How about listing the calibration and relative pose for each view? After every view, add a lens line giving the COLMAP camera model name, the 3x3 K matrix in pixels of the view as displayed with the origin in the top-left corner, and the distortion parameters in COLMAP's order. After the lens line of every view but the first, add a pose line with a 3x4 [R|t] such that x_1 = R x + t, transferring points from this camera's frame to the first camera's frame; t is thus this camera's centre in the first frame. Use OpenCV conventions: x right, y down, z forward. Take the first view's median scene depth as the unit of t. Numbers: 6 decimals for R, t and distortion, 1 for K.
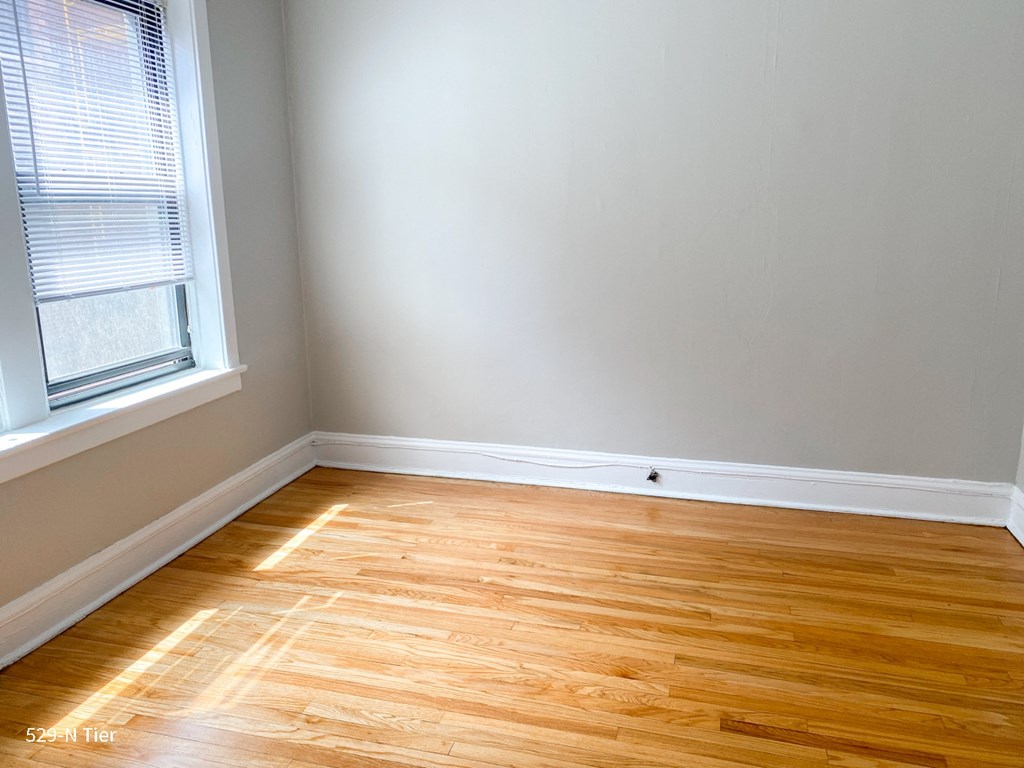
lens RADIAL K [[781.8, 0, 512.3], [0, 781.8, 383.0], [0, 0, 1]] dist [0.006622, 0.004285]
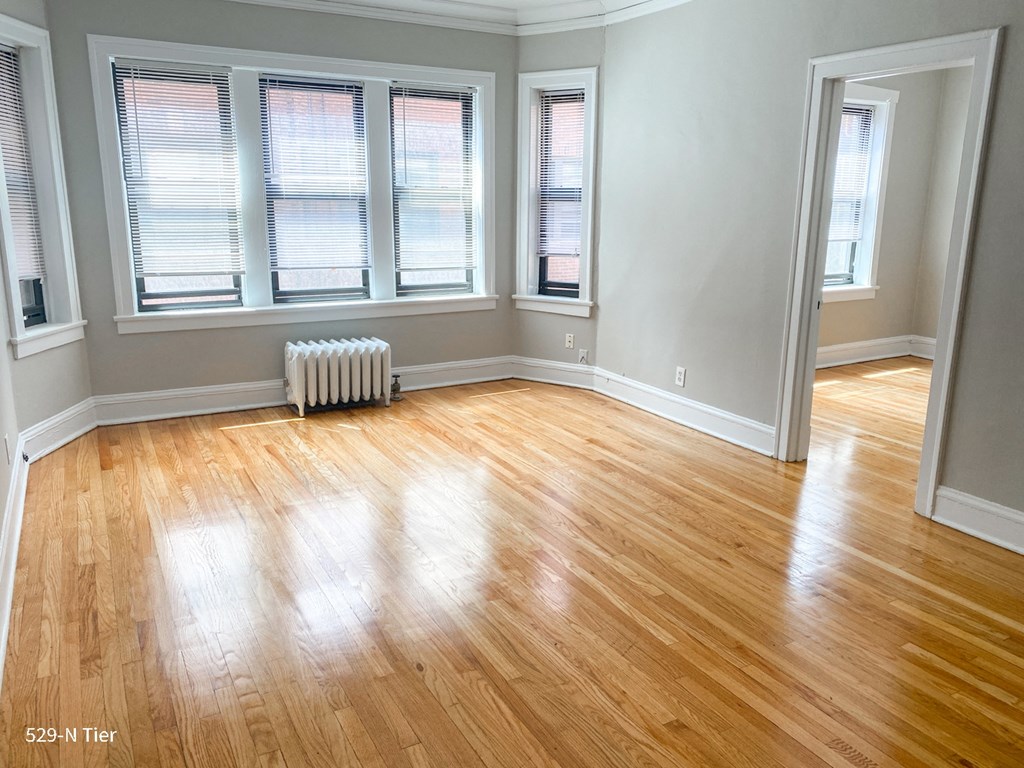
lens RADIAL K [[781.8, 0, 513.0], [0, 781.8, 383.4], [0, 0, 1]] dist [0.006622, 0.004285]
pose [[0.695127, 0.171504, -0.698129, 0.437942], [-0.177064, 0.982054, 0.064950, 0.257089], [0.696740, 0.078465, 0.713020, -1.027708]]
